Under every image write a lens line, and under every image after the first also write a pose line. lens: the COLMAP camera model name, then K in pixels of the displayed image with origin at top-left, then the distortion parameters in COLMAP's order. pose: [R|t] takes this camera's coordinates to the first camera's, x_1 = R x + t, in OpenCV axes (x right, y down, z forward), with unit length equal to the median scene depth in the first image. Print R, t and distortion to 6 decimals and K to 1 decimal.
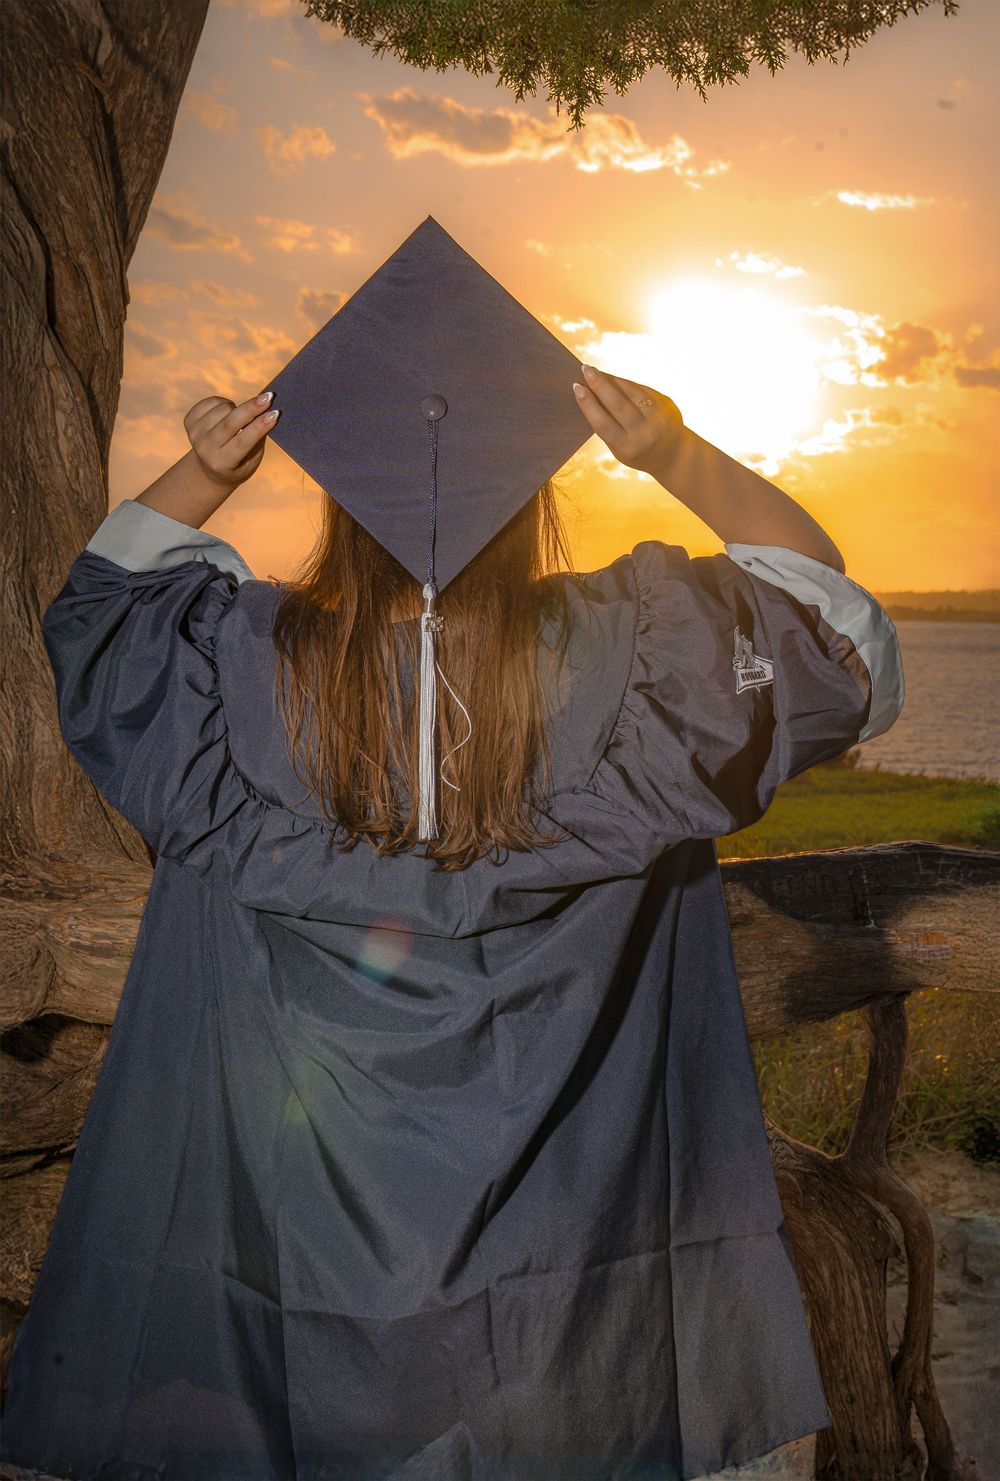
lens RADIAL K [[2327.0, 0, 500.0], [0, 2327.0, 740.5], [0, 0, 1]] dist [0.252969, 0.156923]
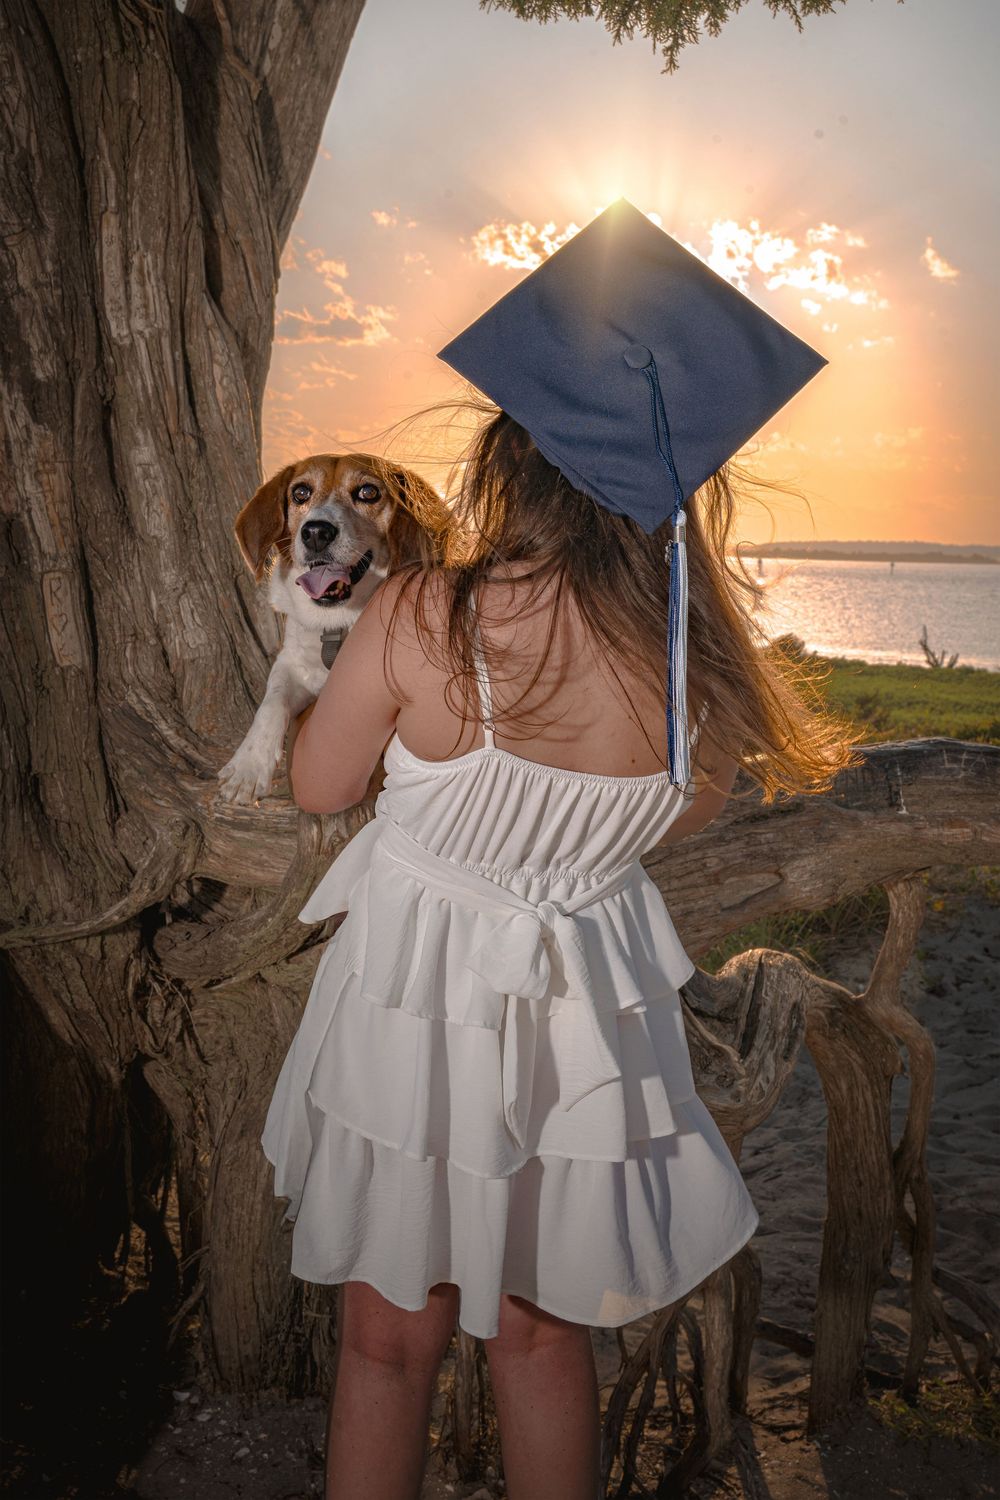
lens RADIAL K [[1477.6, 0, 500.0], [0, 1477.6, 750.0], [0, 0, 1]] dist [-0.015272, 0.161567]
pose [[0.998744, 0.014947, -0.047833, -0.006014], [-0.011136, 0.996815, 0.078964, -0.006623], [0.048861, -0.078332, 0.995729, 0.251947]]
